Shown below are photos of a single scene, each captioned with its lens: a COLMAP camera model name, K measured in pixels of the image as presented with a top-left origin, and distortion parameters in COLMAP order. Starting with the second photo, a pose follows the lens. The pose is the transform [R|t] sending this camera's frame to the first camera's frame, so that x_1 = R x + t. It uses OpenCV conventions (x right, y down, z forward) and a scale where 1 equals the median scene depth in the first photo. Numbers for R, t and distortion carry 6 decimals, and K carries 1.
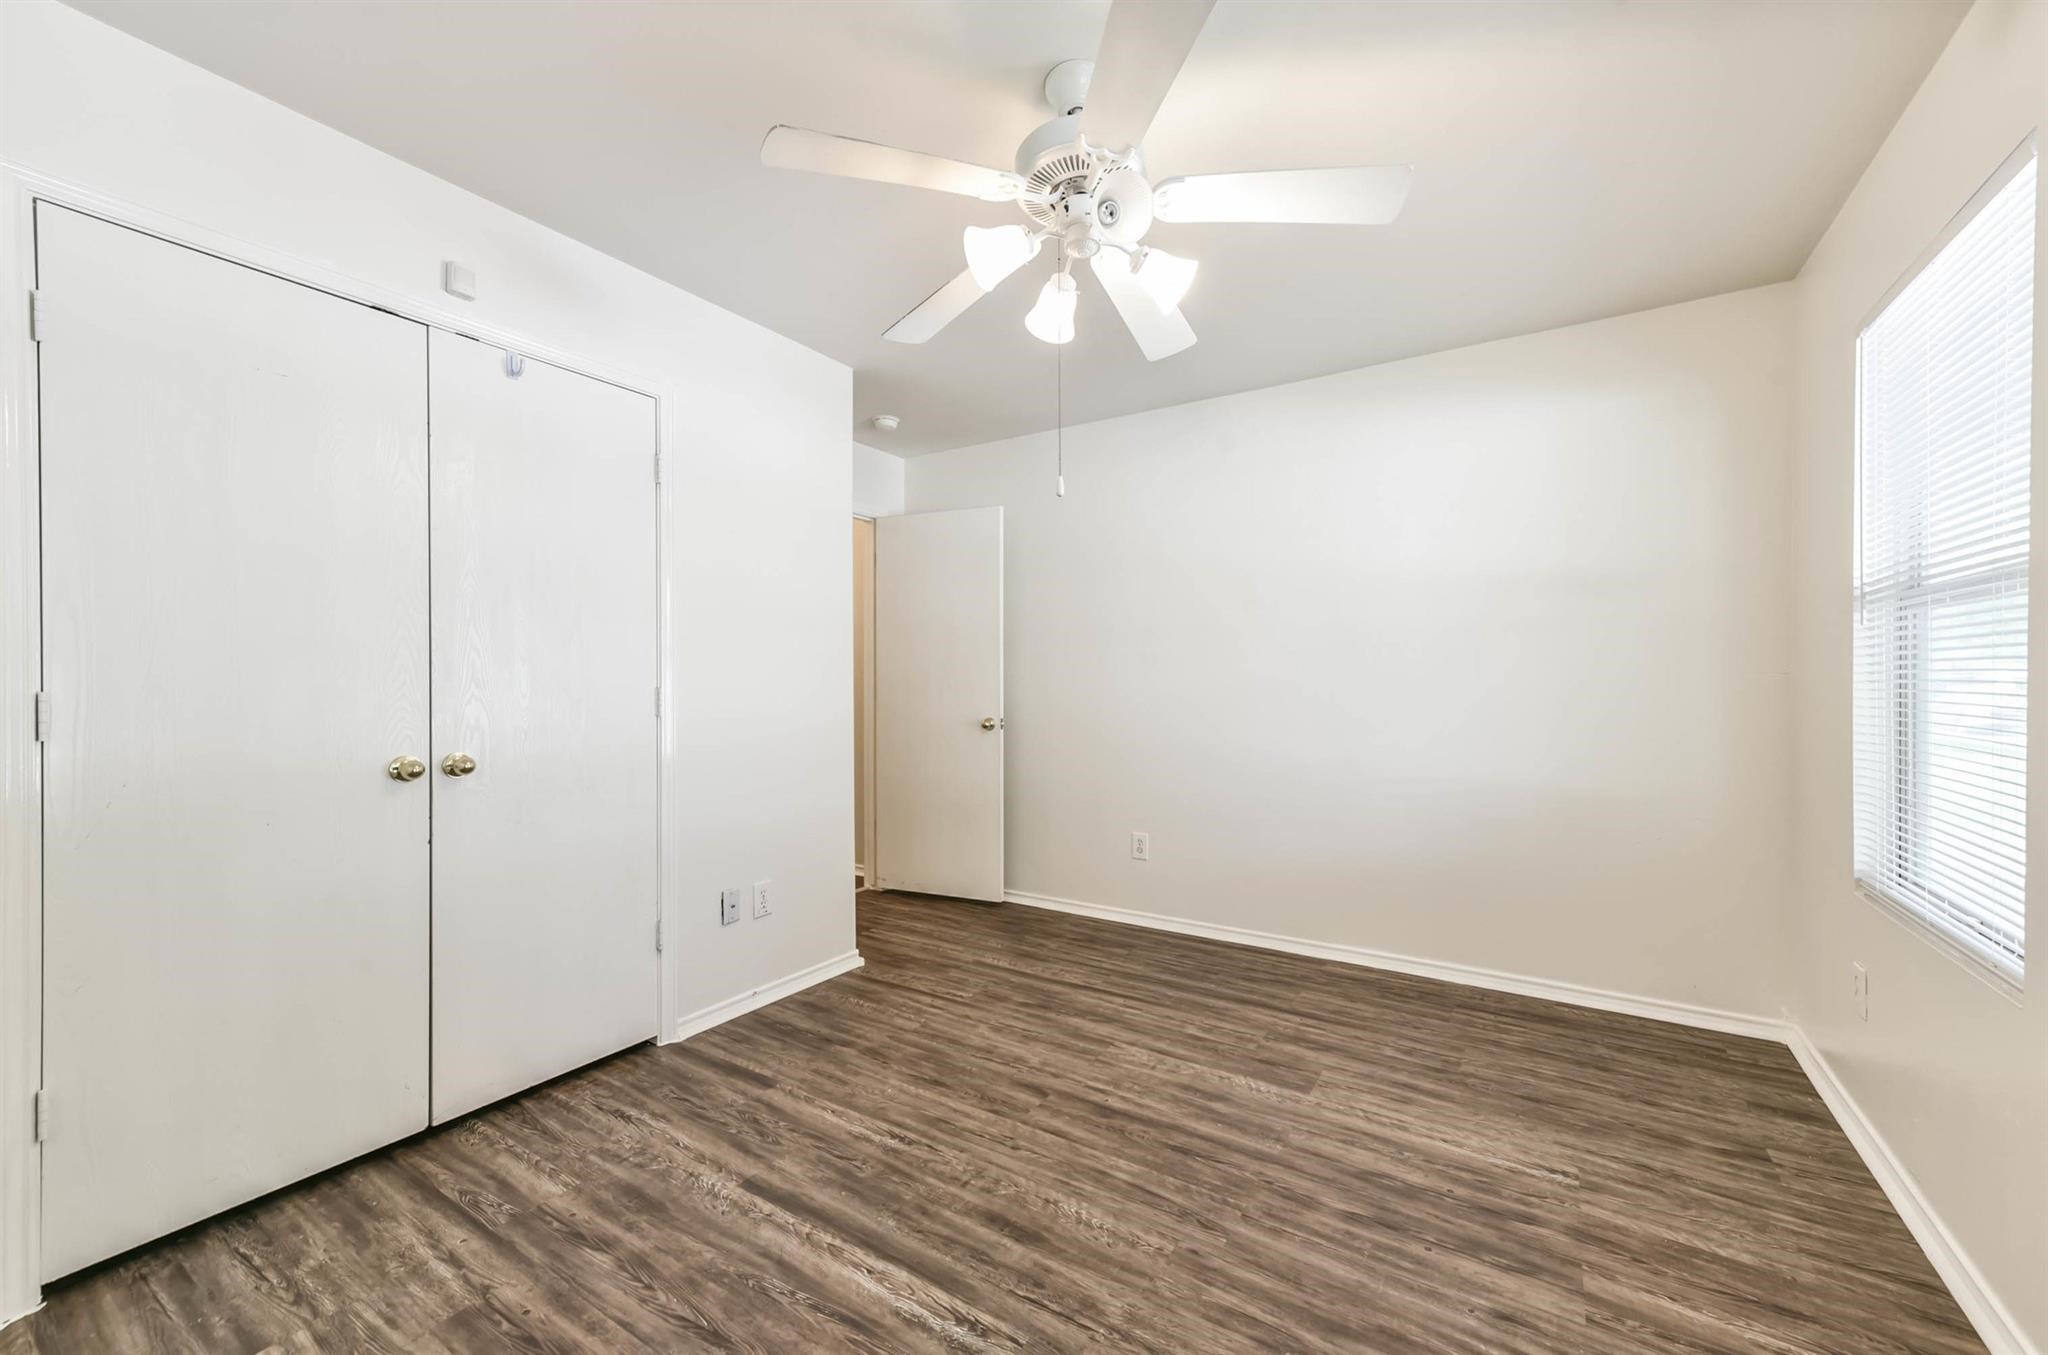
lens RADIAL K [[798.7, 0, 1036.4], [0, 798.7, 686.7], [0, 0, 1]] dist [0.010277, -0.000422]
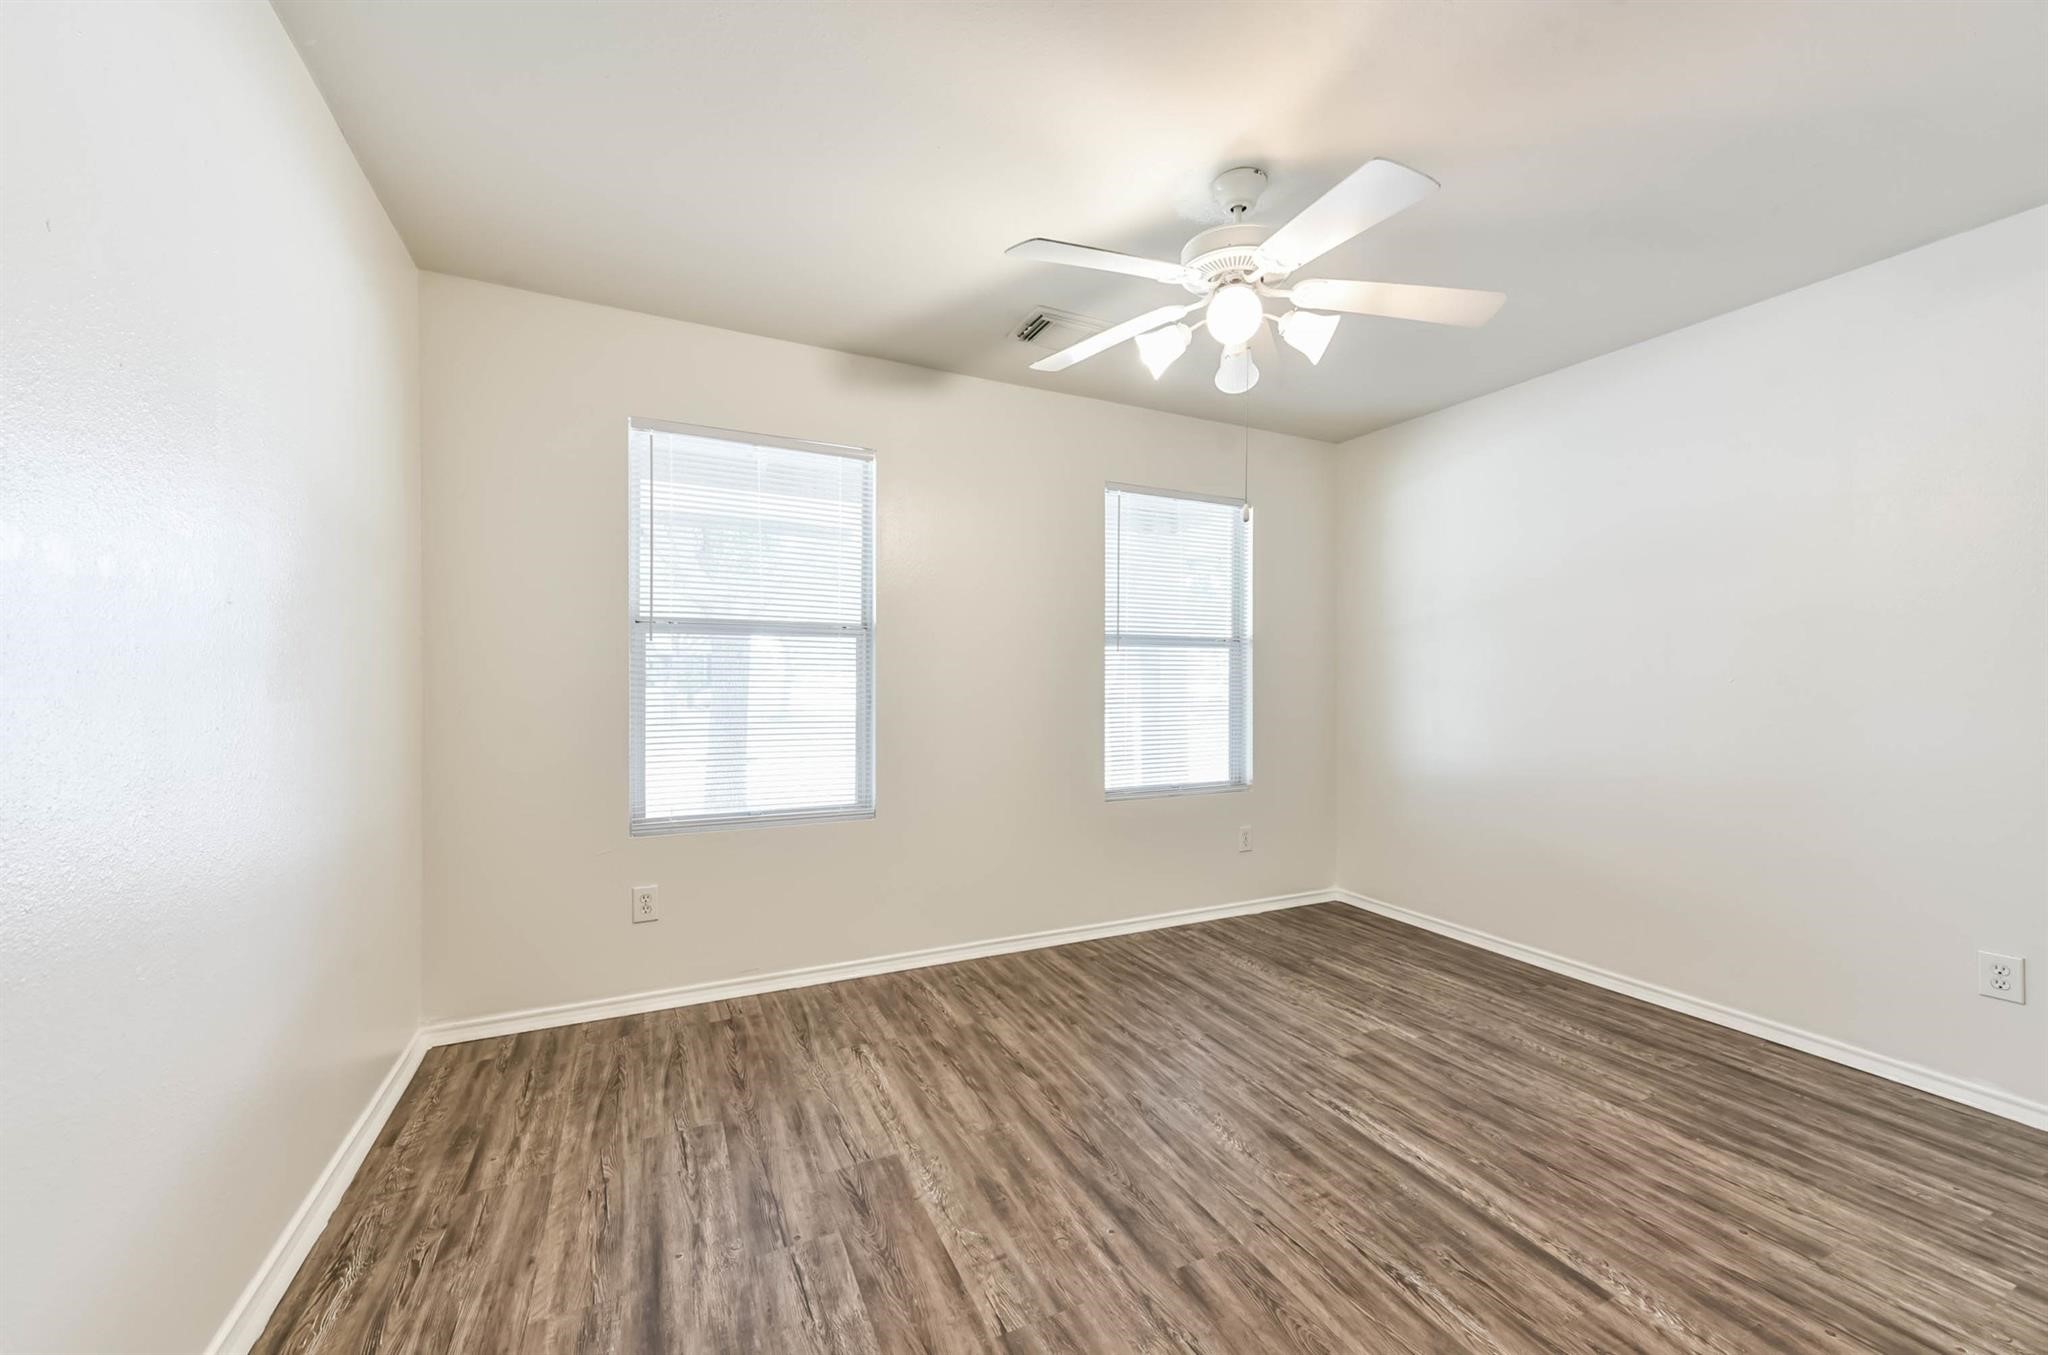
lens RADIAL K [[798.7, 0, 1036.4], [0, 798.7, 686.7], [0, 0, 1]] dist [0.010277, -0.000422]
pose [[-0.854345, -0.006551, 0.519665, -0.275561], [0.000335, 0.999913, 0.013155, -0.014468], [-0.519706, 0.011413, -0.854269, 1.893678]]
